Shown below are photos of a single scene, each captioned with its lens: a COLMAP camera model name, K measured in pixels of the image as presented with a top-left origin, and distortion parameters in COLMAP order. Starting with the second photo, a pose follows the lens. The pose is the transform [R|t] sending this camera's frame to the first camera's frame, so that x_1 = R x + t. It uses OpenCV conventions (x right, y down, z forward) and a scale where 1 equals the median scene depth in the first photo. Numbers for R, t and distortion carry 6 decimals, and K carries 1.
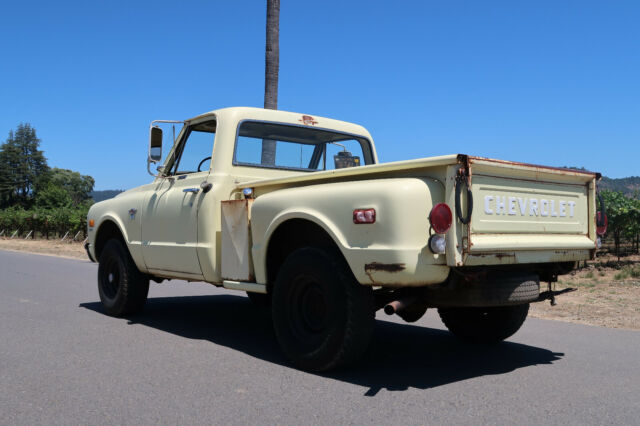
lens RADIAL K [[629.7, 0, 320.0], [0, 629.7, 213.0], [0, 0, 1]] dist [-0.007416, -0.006946]
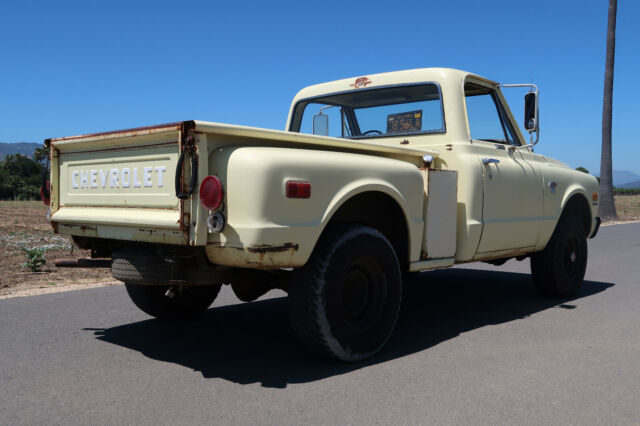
lens RADIAL K [[629.7, 0, 320.0], [0, 629.7, 213.0], [0, 0, 1]] dist [-0.007416, -0.006946]
pose [[0.147409, 0.020197, -0.988869, 1.241657], [0.029462, 0.999258, 0.024801, 0.026448], [0.988637, -0.032790, 0.146704, 1.119537]]
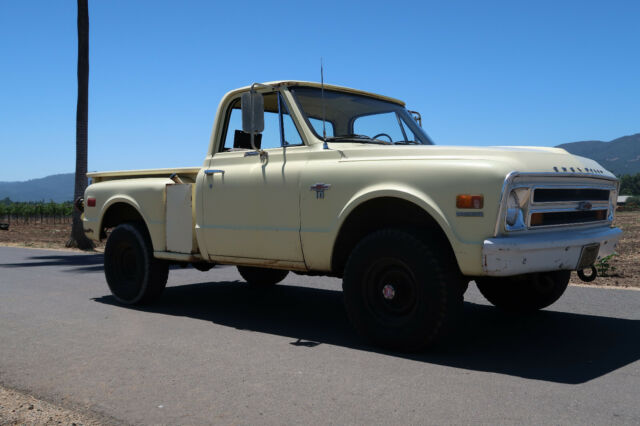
lens RADIAL K [[681.5, 0, 320.0], [0, 681.5, 213.0], [0, 0, 1]] dist [0.005704, -0.004146]
pose [[-0.989068, 0.002389, -0.147440, 0.118563], [0.005592, 0.999757, -0.021314, 0.083451], [0.147353, -0.021906, -0.988841, 3.015548]]
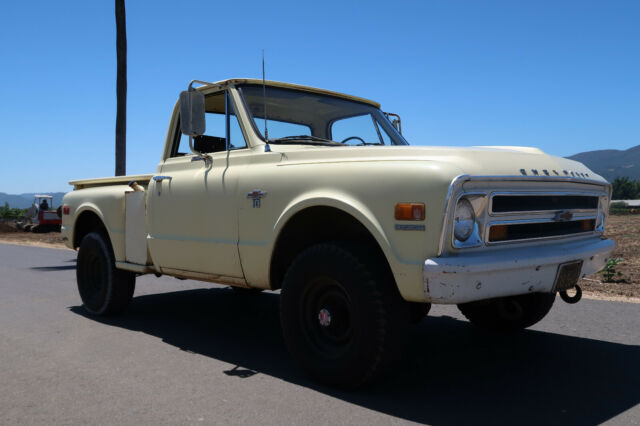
lens RADIAL K [[595.2, 0, 320.0], [0, 595.2, 213.0], [0, 0, 1]] dist [0.004984, 0.002025]
pose [[-0.997241, 0.003685, -0.074144, -0.087585], [0.005653, 0.999637, -0.026358, 0.065916], [0.074020, -0.026704, -0.996899, 2.758336]]
